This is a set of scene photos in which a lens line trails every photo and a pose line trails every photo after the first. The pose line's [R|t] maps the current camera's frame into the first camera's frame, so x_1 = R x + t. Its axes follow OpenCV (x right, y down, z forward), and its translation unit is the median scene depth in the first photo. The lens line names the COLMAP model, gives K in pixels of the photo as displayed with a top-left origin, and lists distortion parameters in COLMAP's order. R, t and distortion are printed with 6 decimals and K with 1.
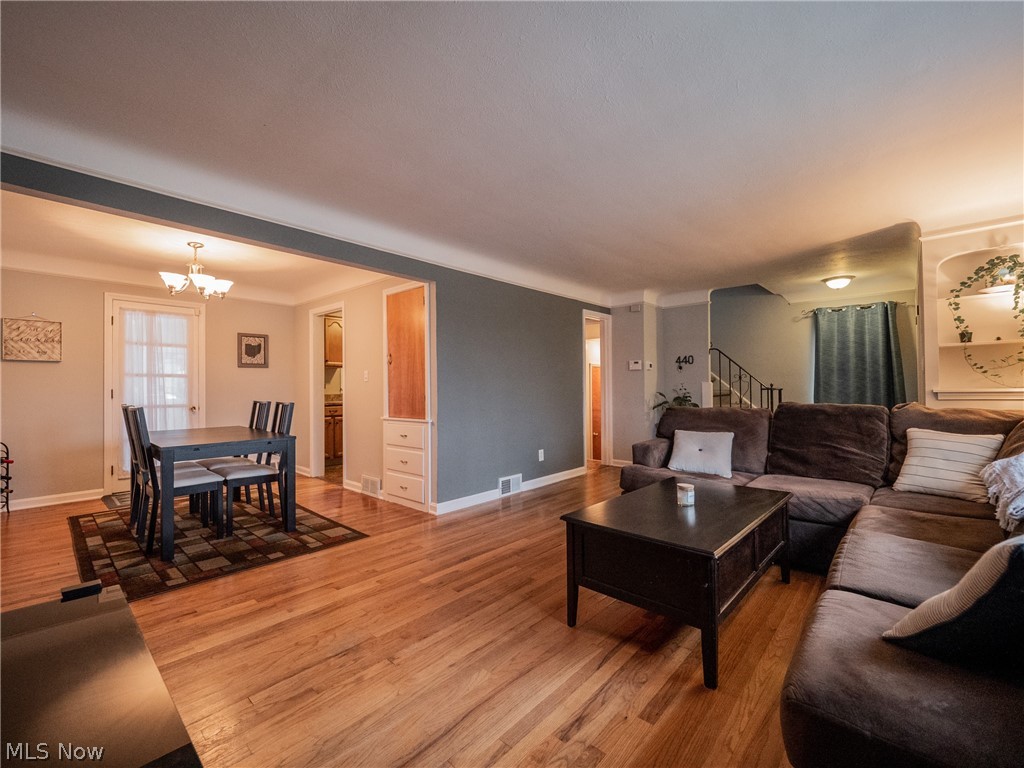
lens RADIAL K [[435.8, 0, 504.5], [0, 435.8, 382.2], [0, 0, 1]] dist [-0.002922, -0.000557]
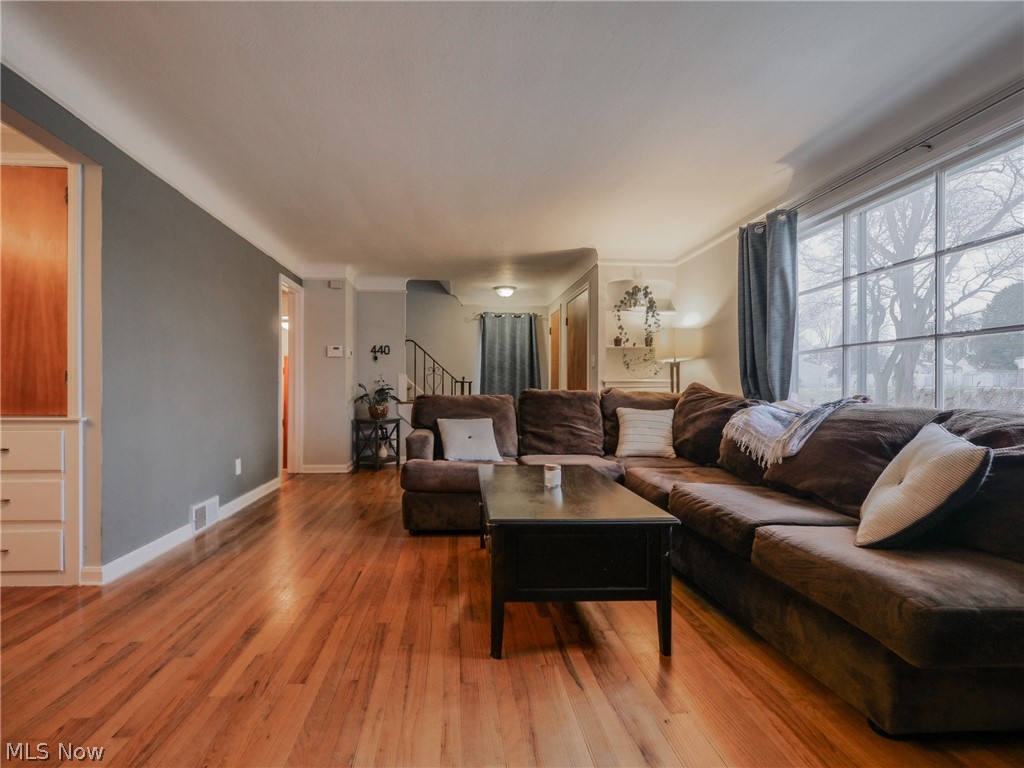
lens RADIAL K [[475.7, 0, 476.8], [0, 475.7, 389.5], [0, 0, 1]] dist [-0.002033, -0.000800]
pose [[0.699379, 0.012452, 0.714643, -0.226893], [-0.020171, 0.999794, 0.002320, 0.037103], [-0.714466, -0.016037, 0.699486, 0.205292]]
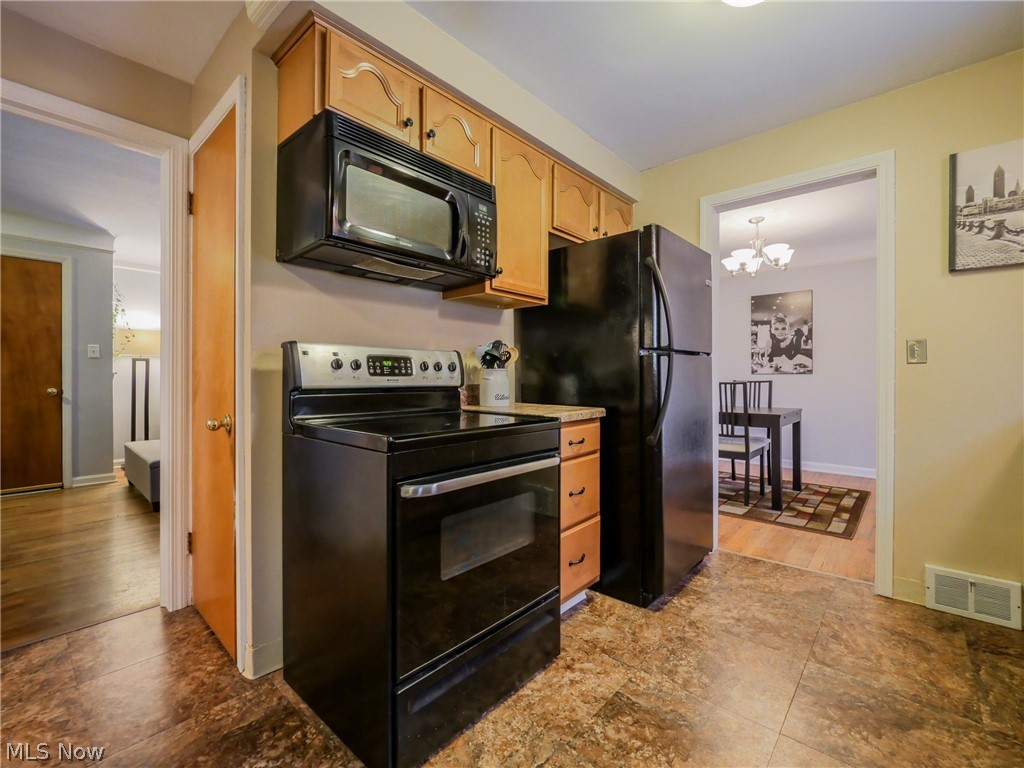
lens RADIAL K [[454.0, 0, 514.7], [0, 454.0, 376.4], [0, 0, 1]] dist [-0.006459, -0.000426]
pose [[-0.999740, 0.006505, -0.021848, -0.128761], [0.006615, 0.999966, -0.004943, 0.033265], [0.021815, -0.005086, -0.999749, 1.796239]]
